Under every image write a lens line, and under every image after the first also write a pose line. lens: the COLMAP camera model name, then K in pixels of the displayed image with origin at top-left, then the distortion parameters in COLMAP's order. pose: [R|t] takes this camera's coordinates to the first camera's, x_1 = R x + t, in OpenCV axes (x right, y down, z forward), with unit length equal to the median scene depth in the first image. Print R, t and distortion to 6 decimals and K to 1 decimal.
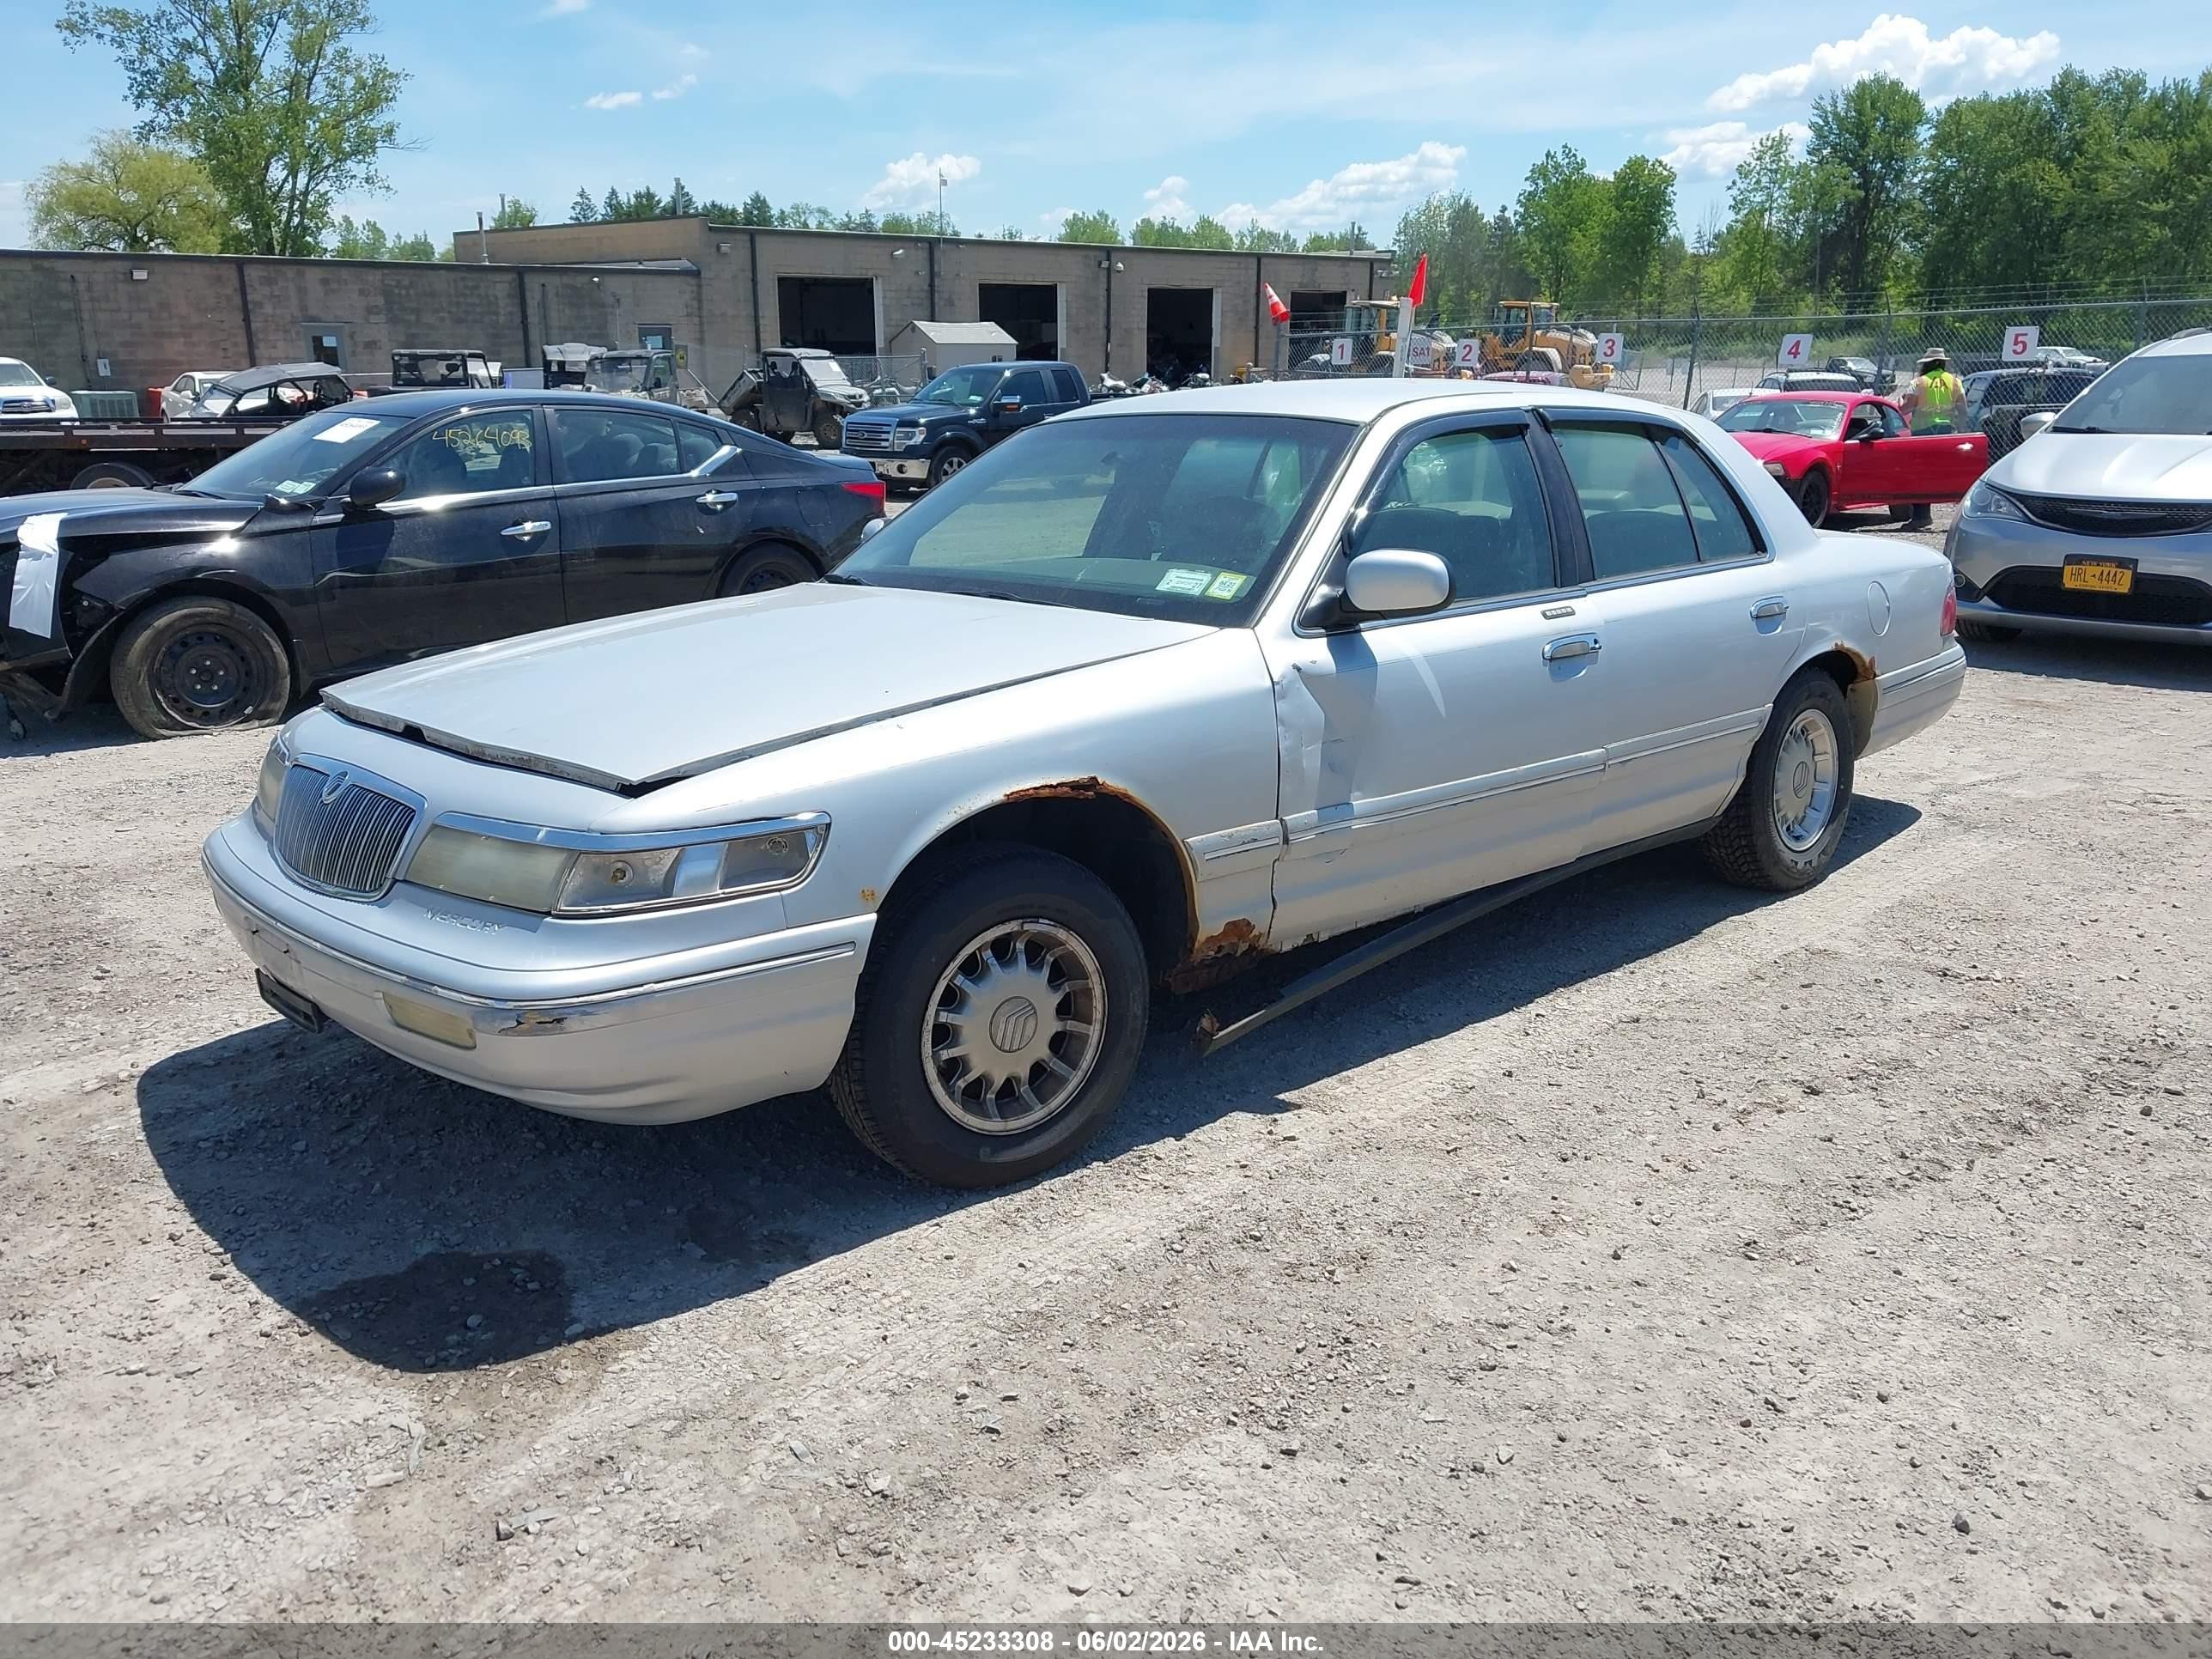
lens RADIAL K [[1859.2, 0, 1074.3], [0, 1859.2, 822.0], [0, 0, 1]] dist [0.001923, 0.006707]
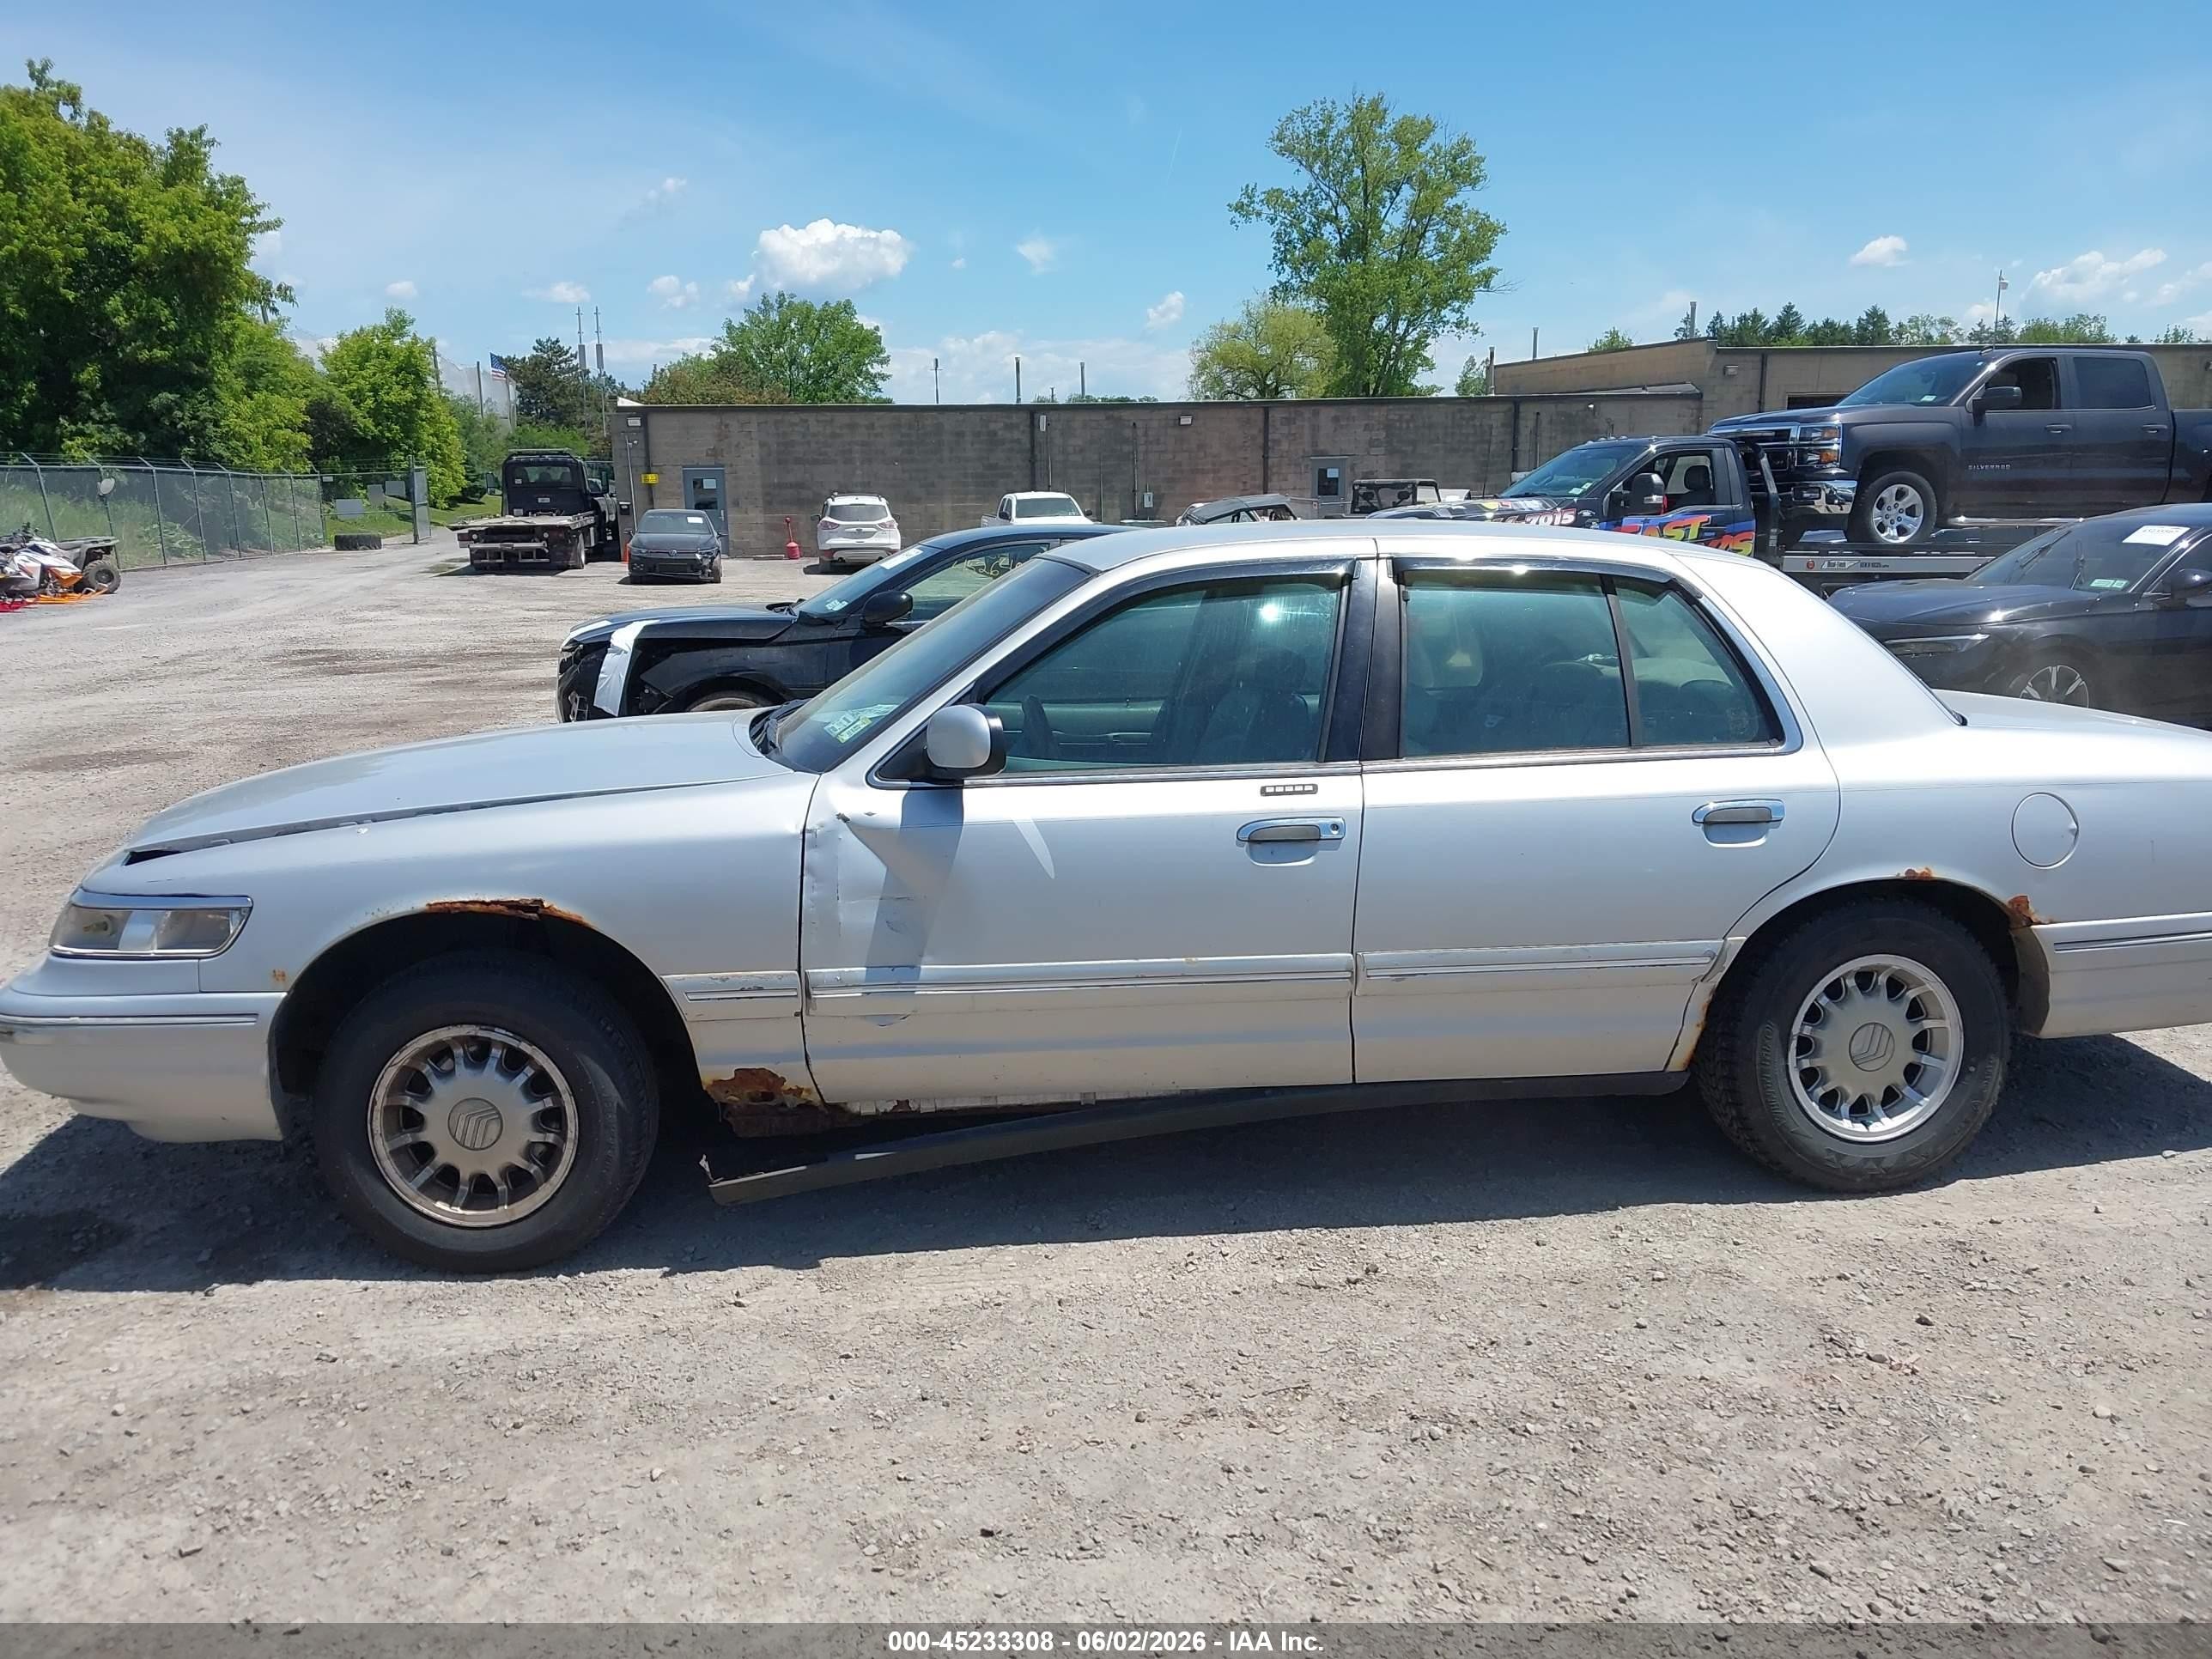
lens RADIAL K [[1859.2, 0, 1074.3], [0, 1859.2, 822.0], [0, 0, 1]] dist [0.001923, 0.006707]
pose [[0.808966, 0.090329, -0.580874, 0.130821], [-0.127385, 0.991582, -0.023209, -0.012436], [0.573887, 0.092770, 0.813663, 0.049267]]
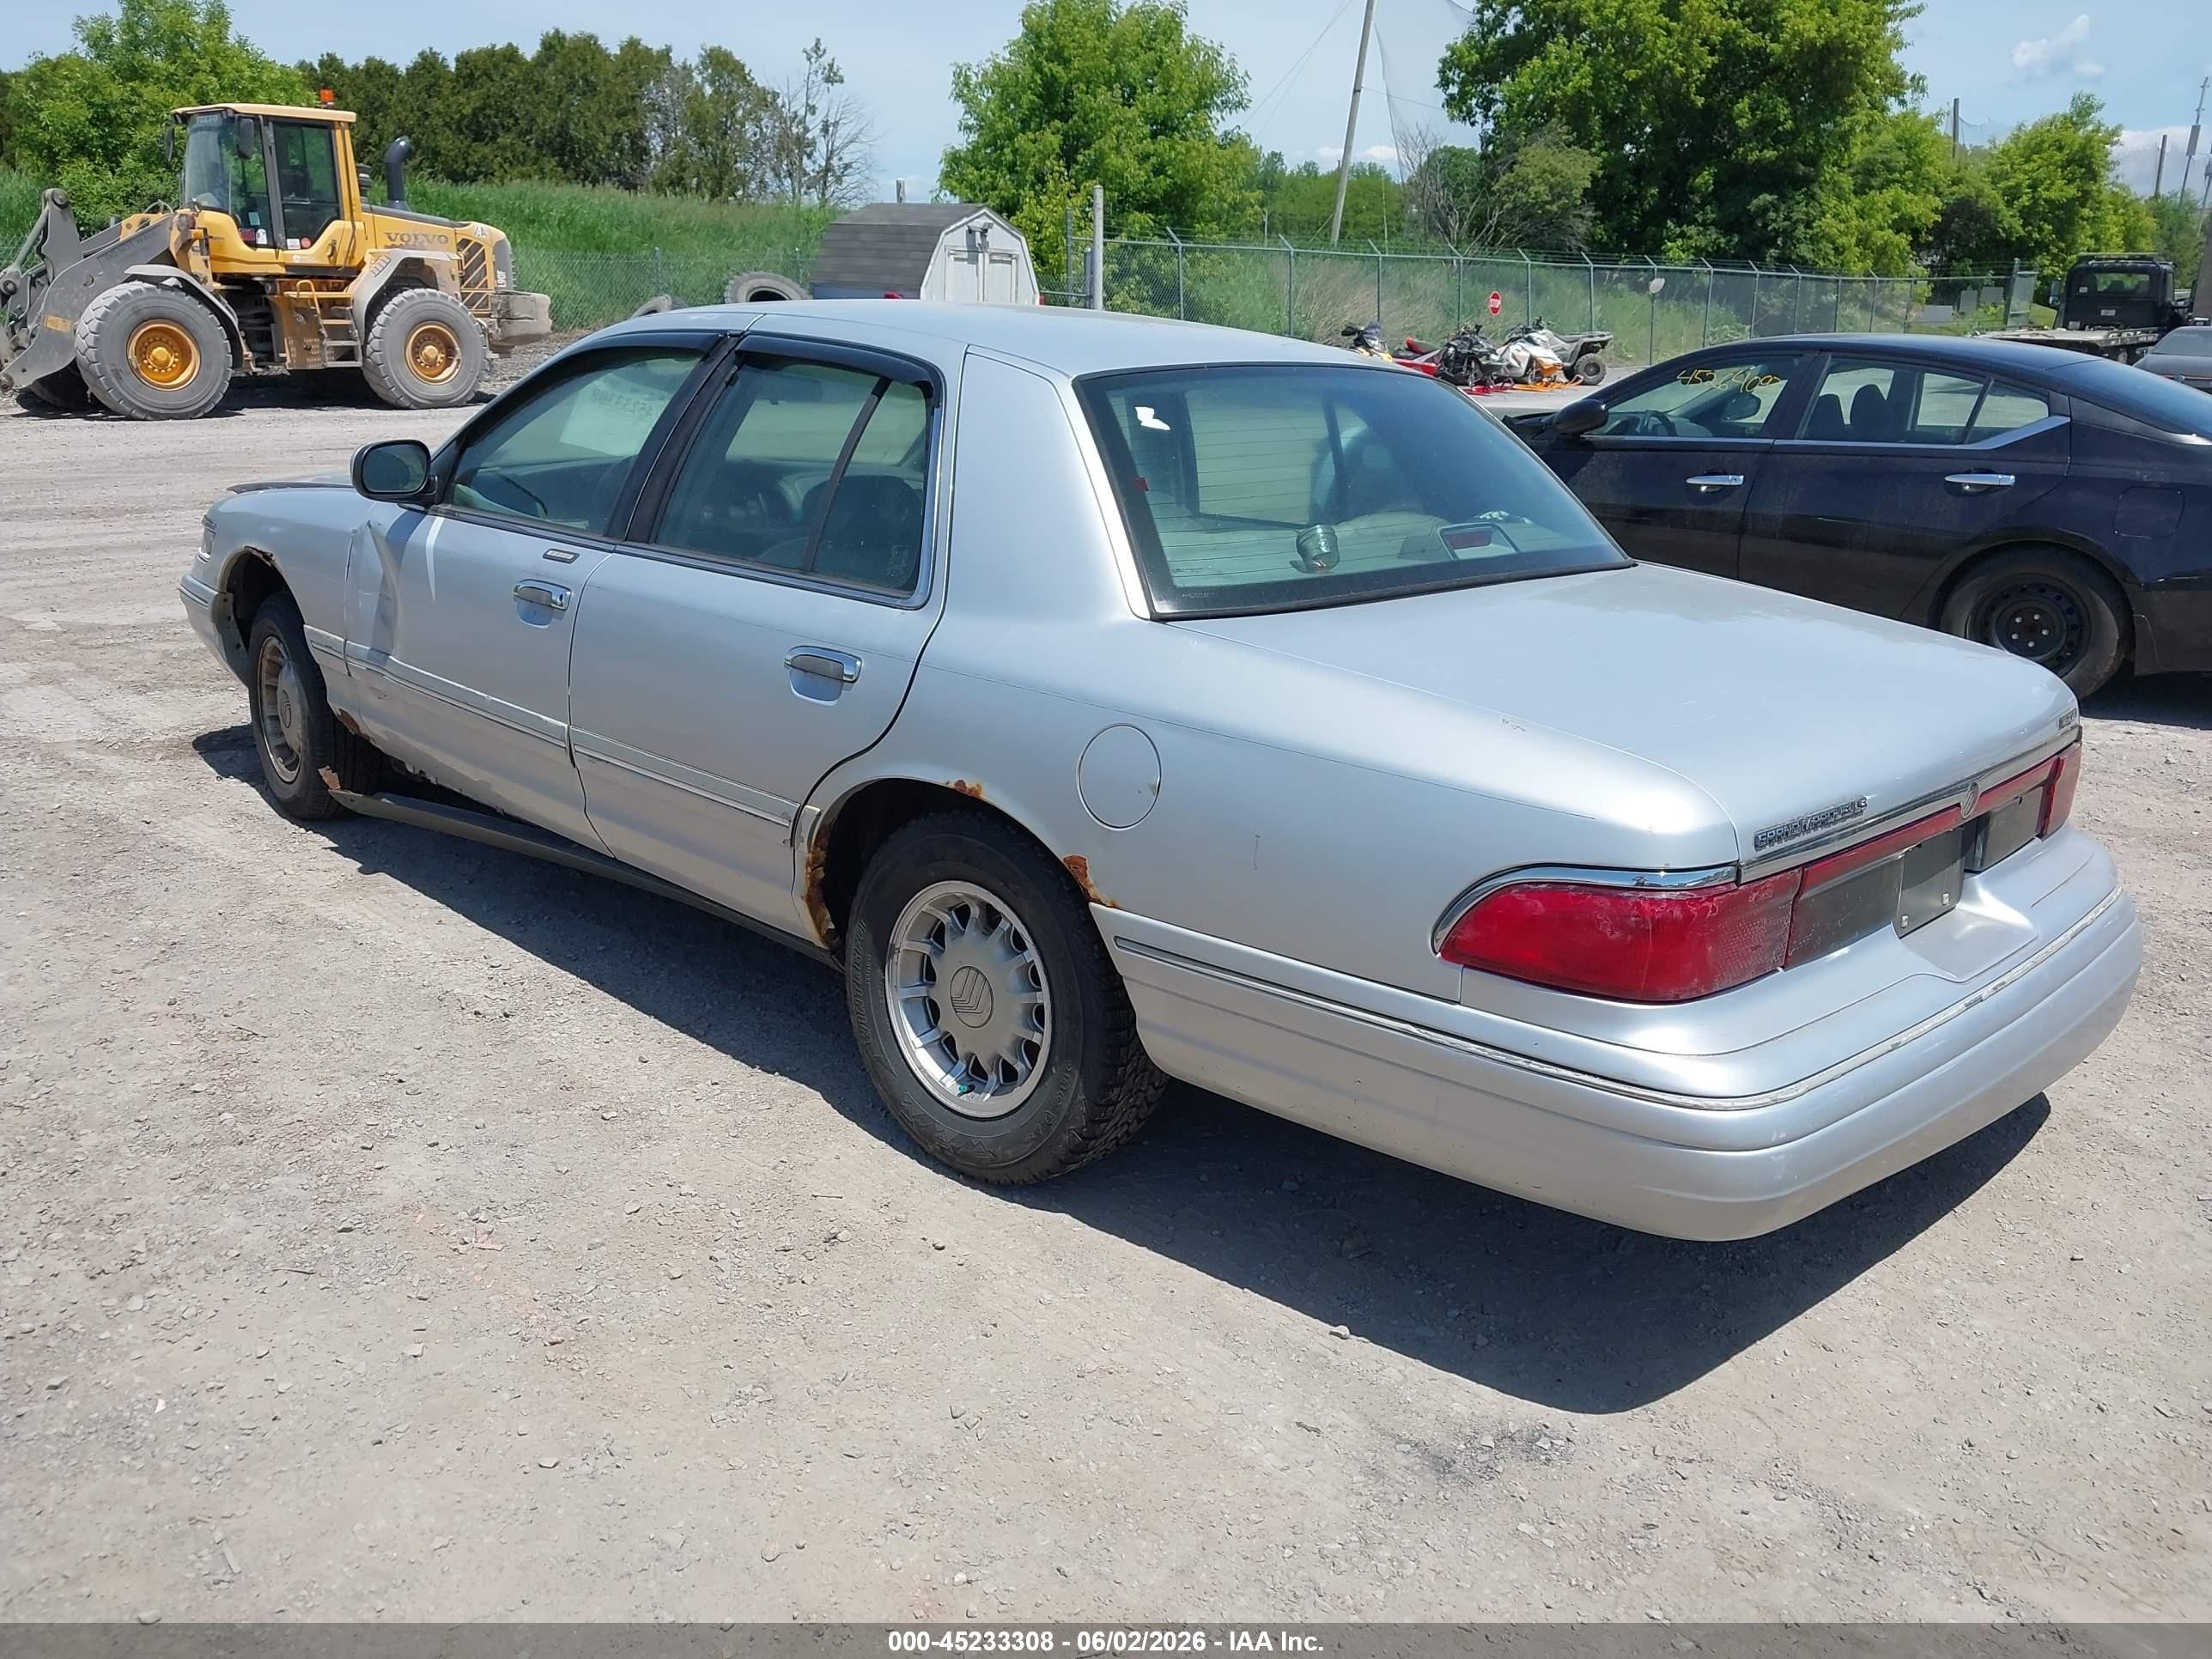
lens RADIAL K [[1884.9, 0, 1106.0], [0, 1884.9, 829.5], [0, 0, 1]] dist [0.003733, 0.006390]
pose [[-0.011734, 0.269161, -0.963024, 0.222395], [-0.258978, 0.929410, 0.262922, -0.056057], [0.965812, 0.252487, 0.058801, 0.235614]]
